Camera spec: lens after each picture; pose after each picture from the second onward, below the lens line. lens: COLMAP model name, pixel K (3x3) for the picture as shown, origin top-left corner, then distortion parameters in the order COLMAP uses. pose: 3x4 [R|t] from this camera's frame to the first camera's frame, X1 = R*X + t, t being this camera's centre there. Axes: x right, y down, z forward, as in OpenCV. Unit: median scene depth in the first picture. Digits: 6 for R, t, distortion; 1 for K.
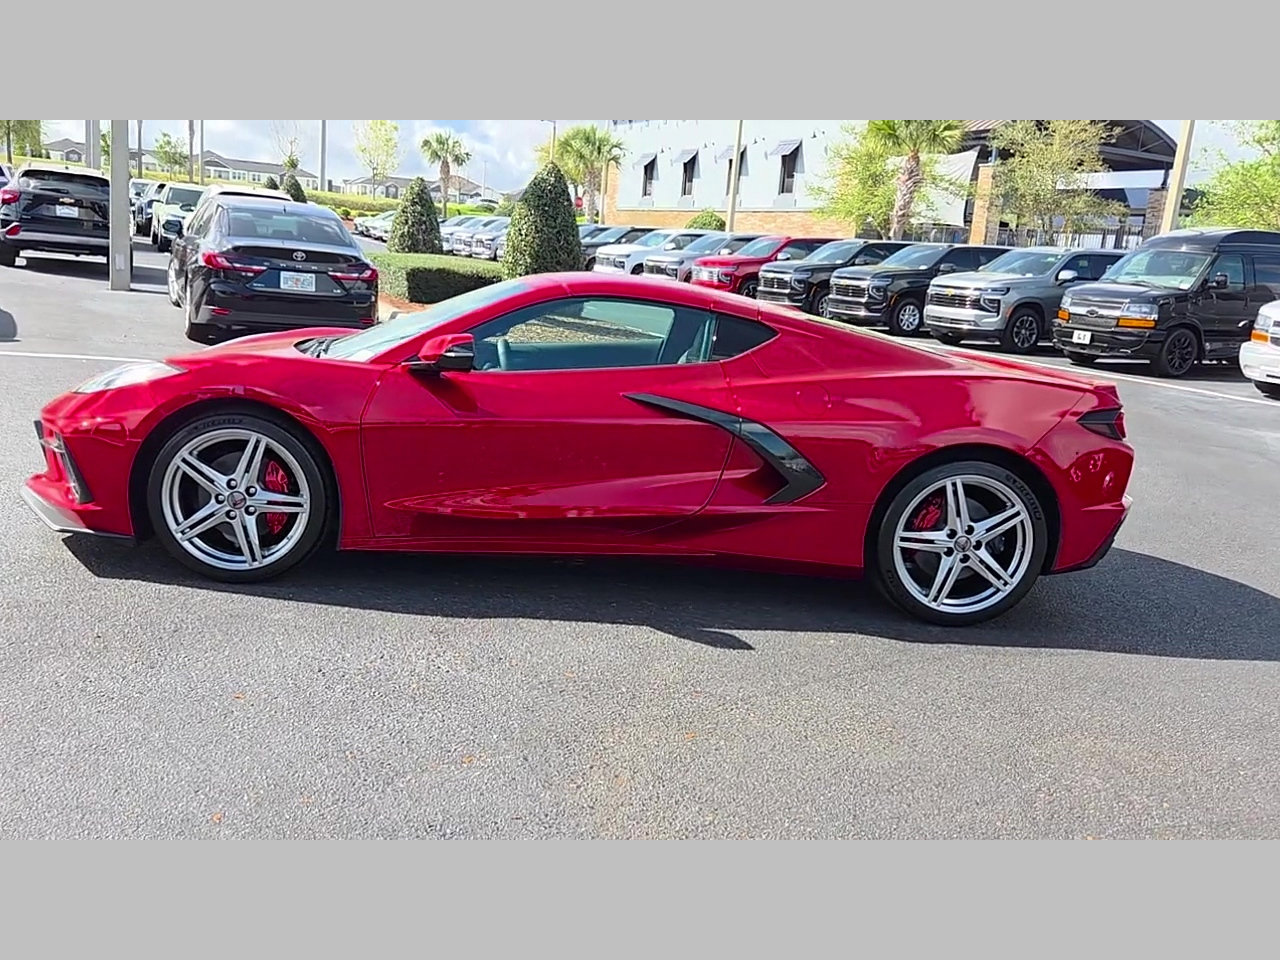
lens RADIAL K [[1088.9, 0, 636.0], [0, 1088.9, 477.5], [0, 0, 1]] dist [0.010673, -0.000161]
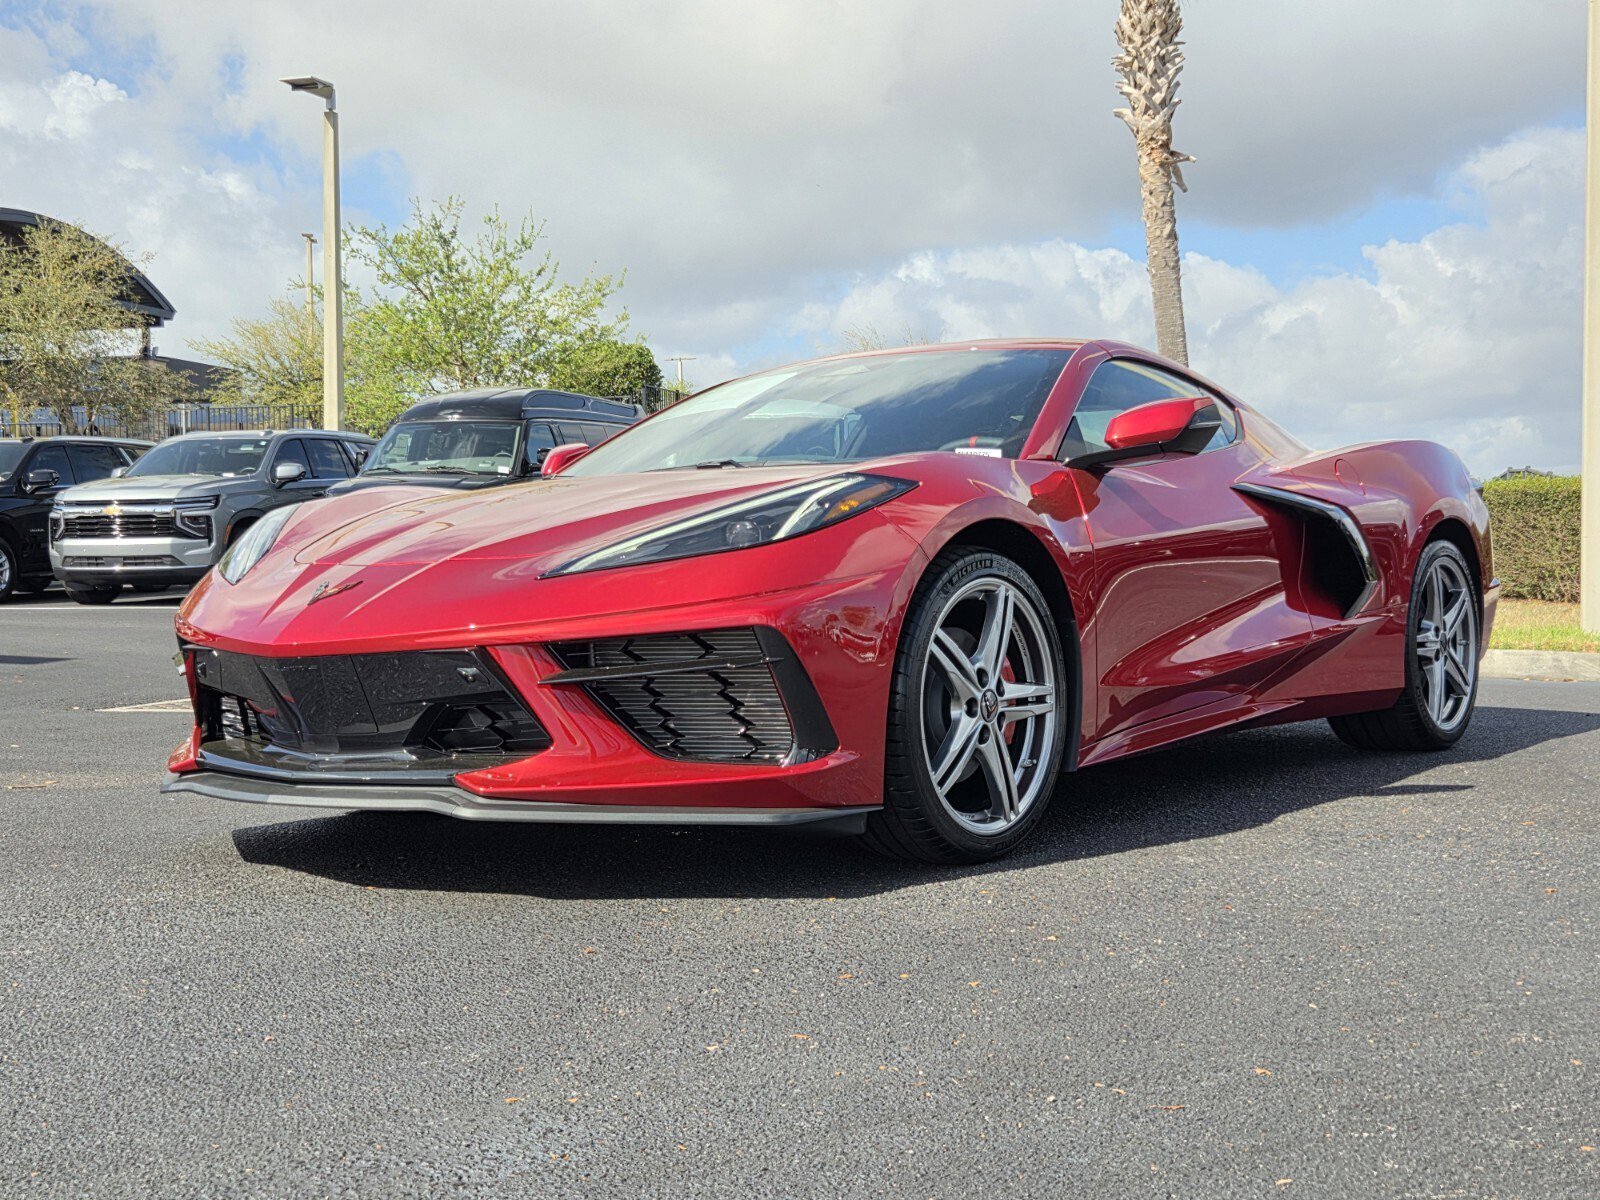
lens RADIAL K [[1898.3, 0, 817.6], [0, 1898.3, 598.8], [0, 0, 1]] dist [0.067562, -0.018323]
pose [[0.653887, -0.109320, 0.748653, -1.077795], [0.214658, 0.975651, -0.045020, -0.007230], [-0.725502, 0.190142, 0.661432, 0.383850]]
